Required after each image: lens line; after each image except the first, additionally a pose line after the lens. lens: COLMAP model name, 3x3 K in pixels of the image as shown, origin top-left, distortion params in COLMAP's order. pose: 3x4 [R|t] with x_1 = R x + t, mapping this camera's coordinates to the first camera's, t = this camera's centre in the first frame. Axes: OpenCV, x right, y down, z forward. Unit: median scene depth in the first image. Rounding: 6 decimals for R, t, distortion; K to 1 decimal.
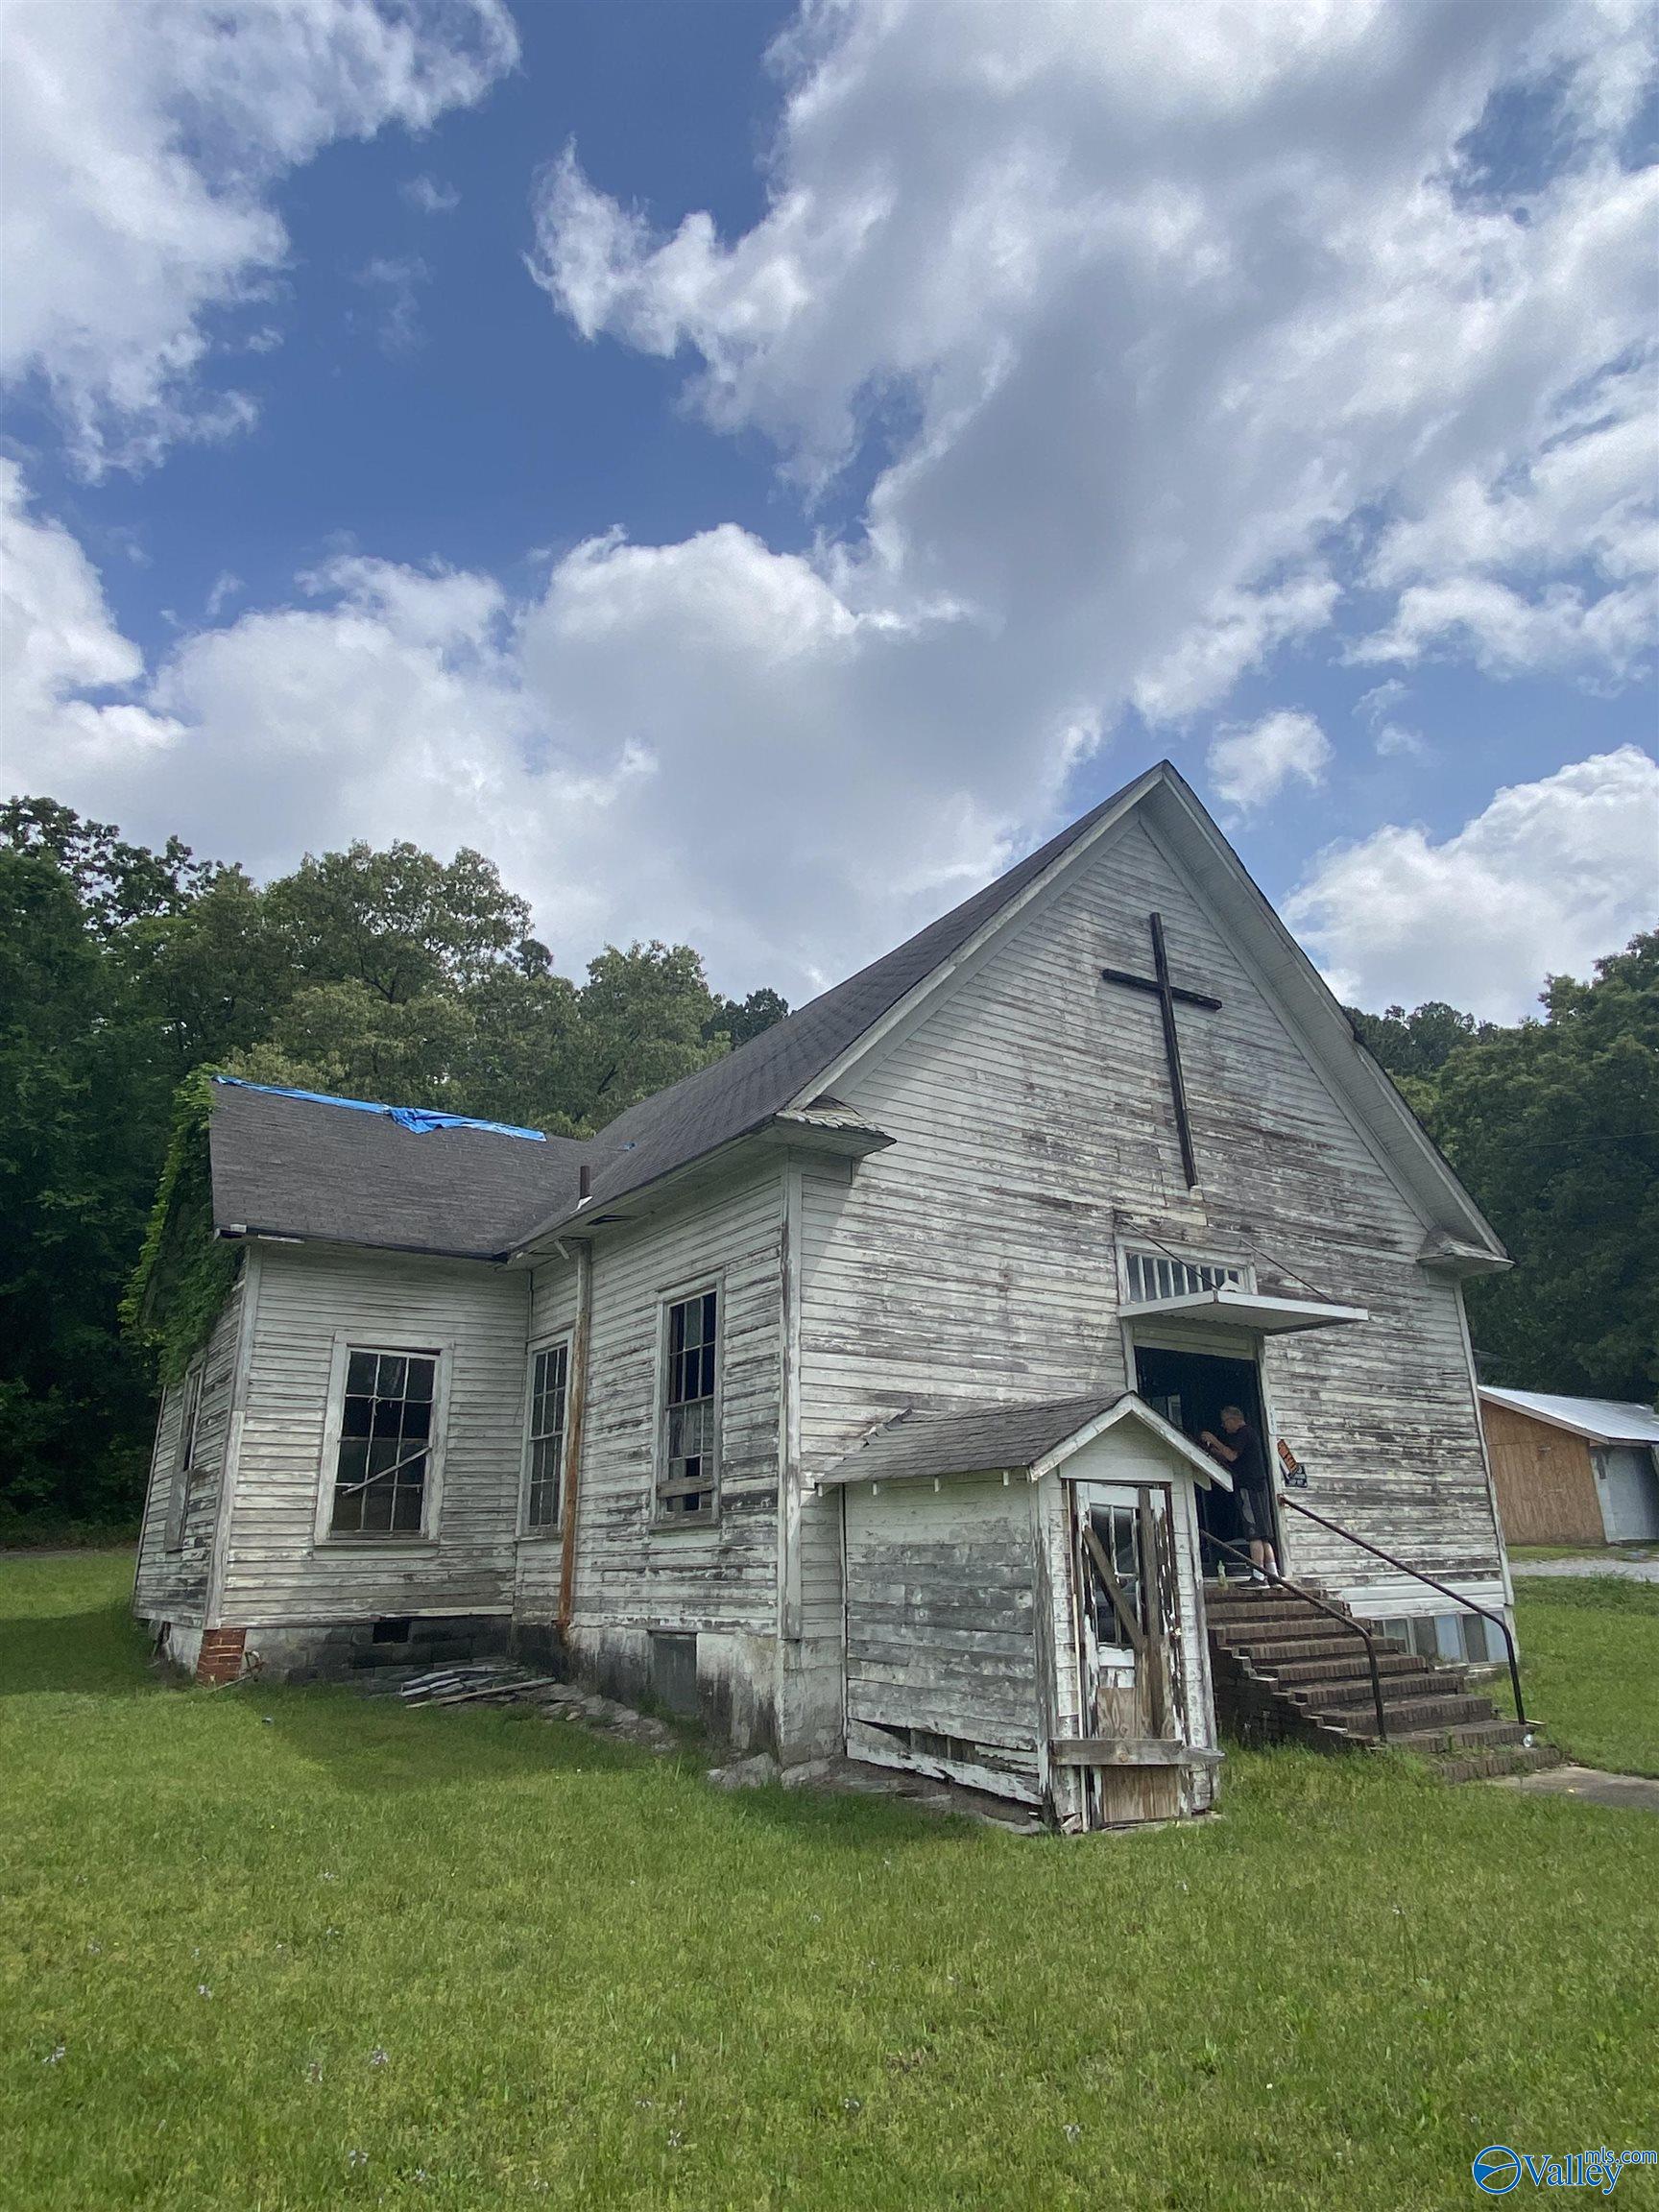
lens RADIAL K [[1302.3, 0, 829.5], [0, 1302.3, 1106.0], [0, 0, 1]] dist [0.086349, -0.002199]
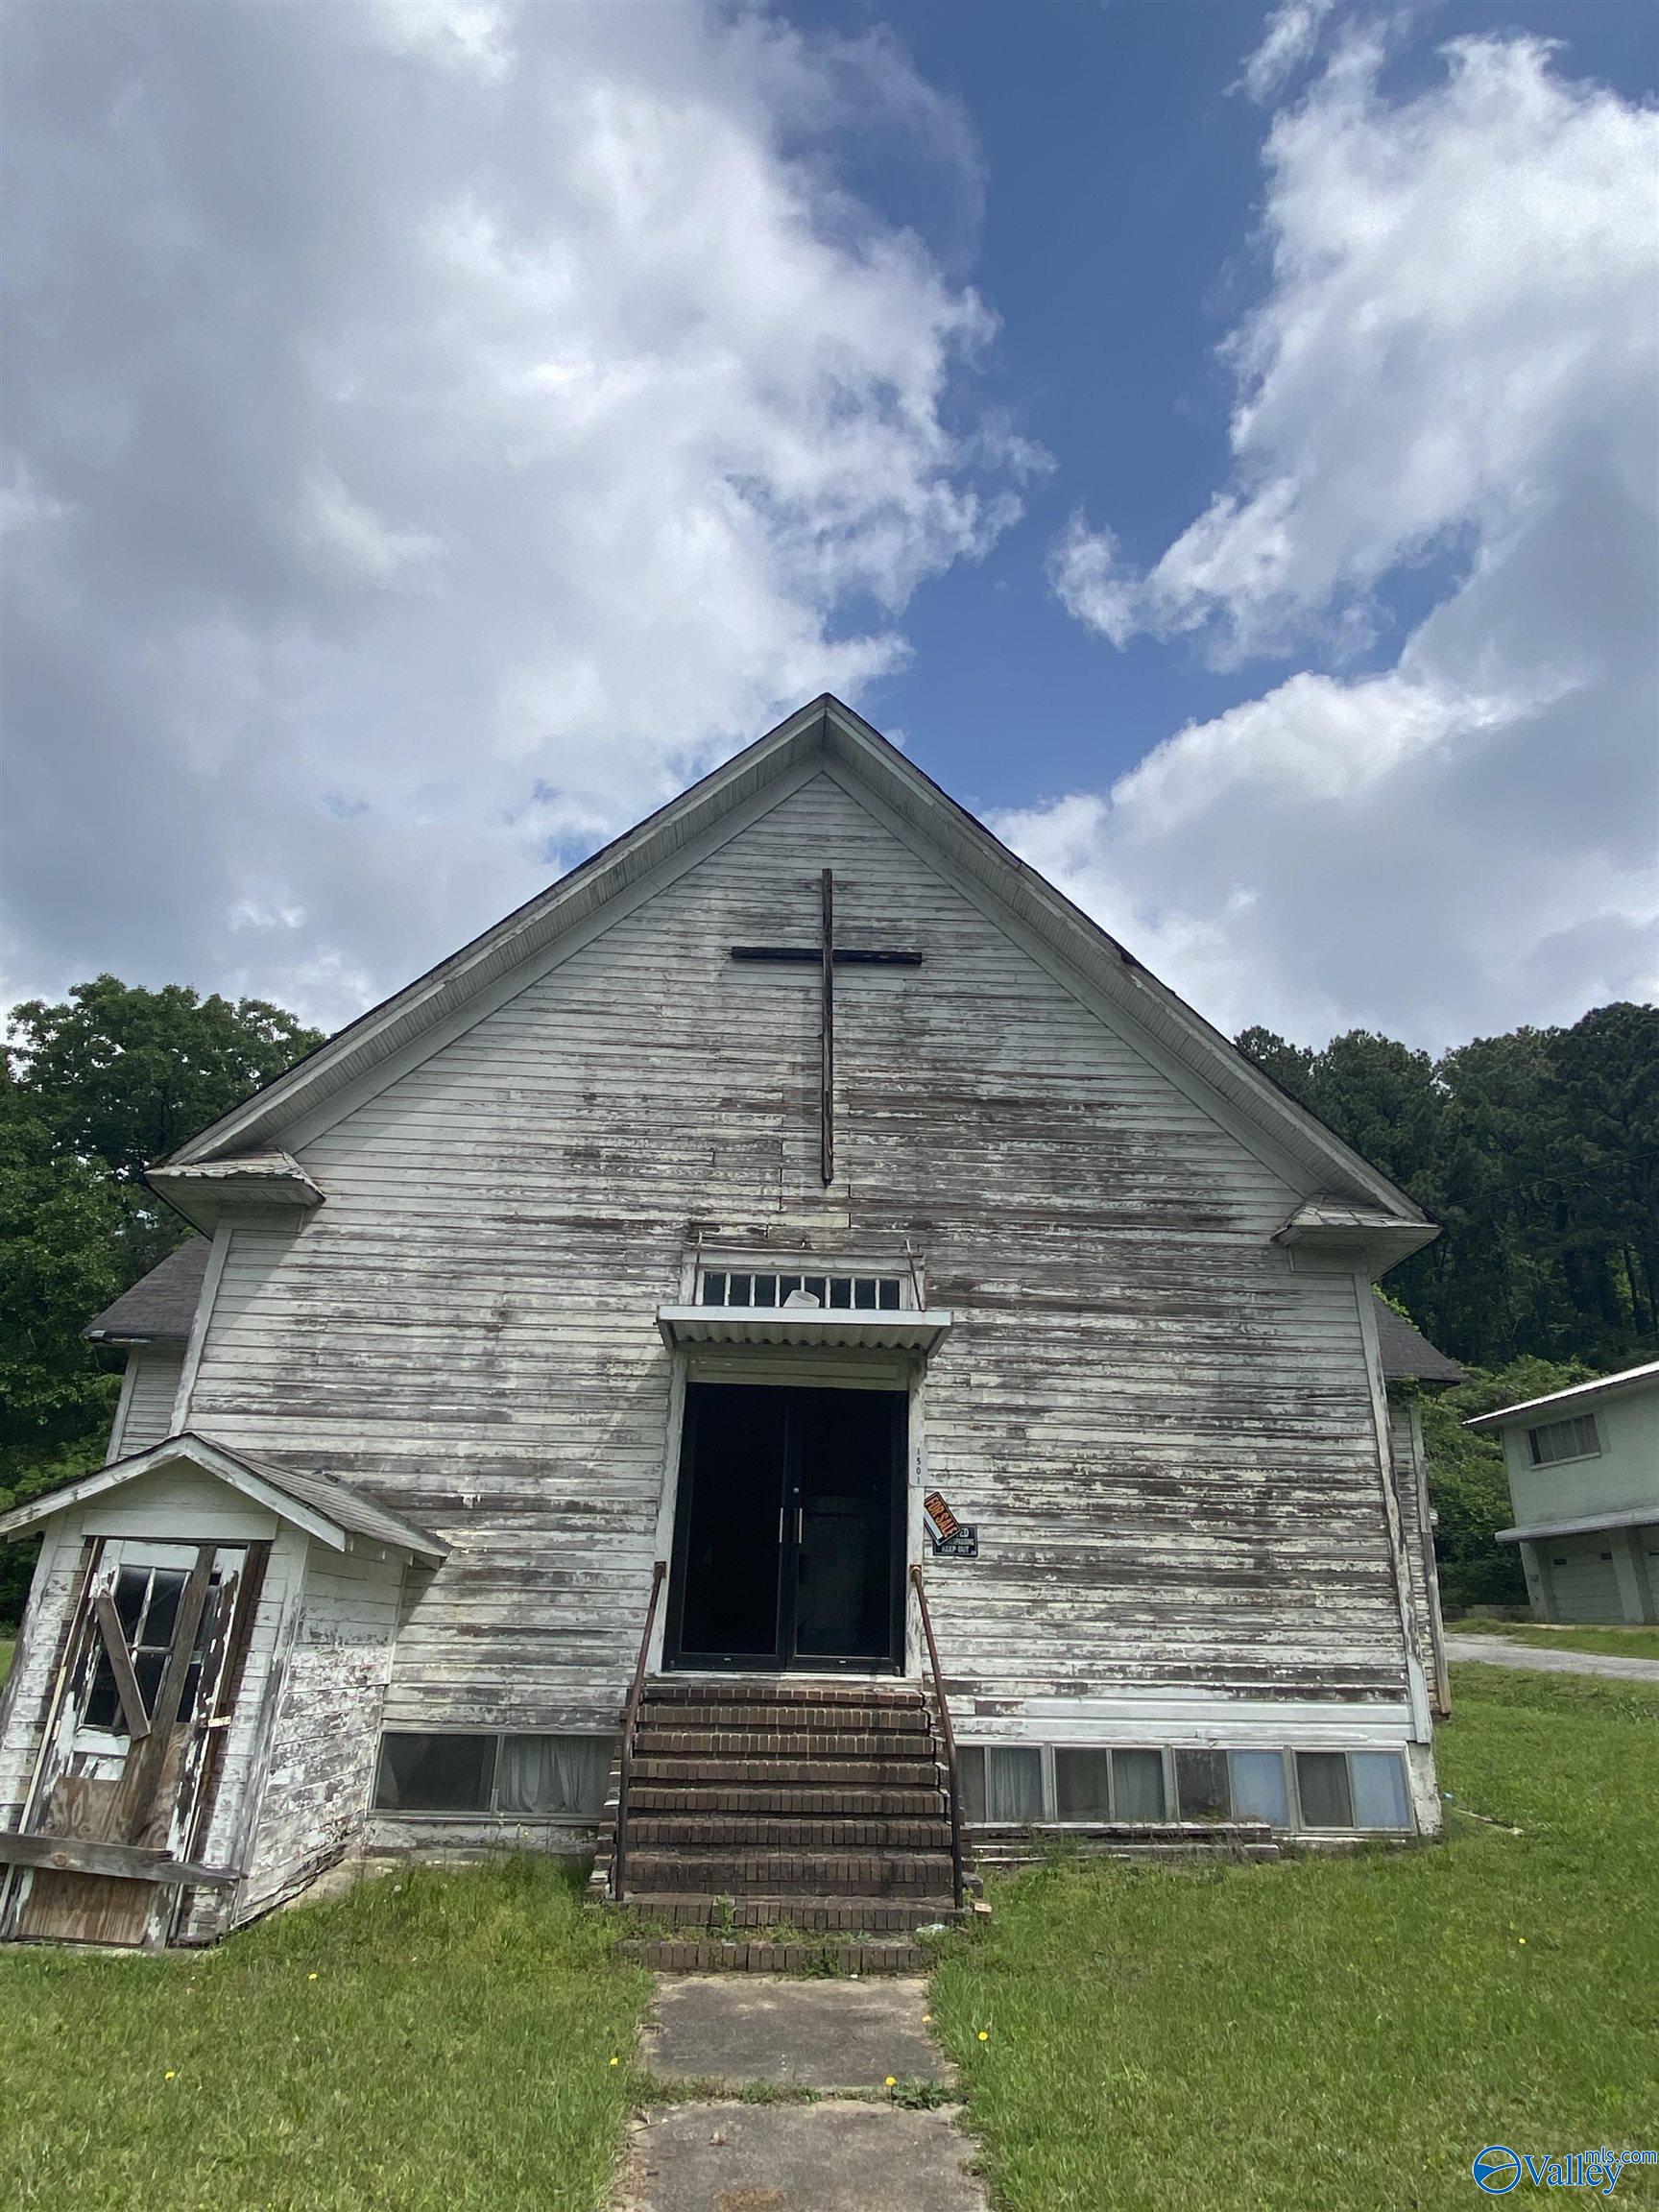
lens RADIAL K [[1302.3, 0, 829.5], [0, 1302.3, 1106.0], [0, 0, 1]] dist [0.086349, -0.002199]
pose [[0.854722, -0.175769, -0.488422, 0.687197], [0.135079, 0.983823, -0.117665, 0.111080], [0.501203, 0.034595, 0.864638, 0.299901]]
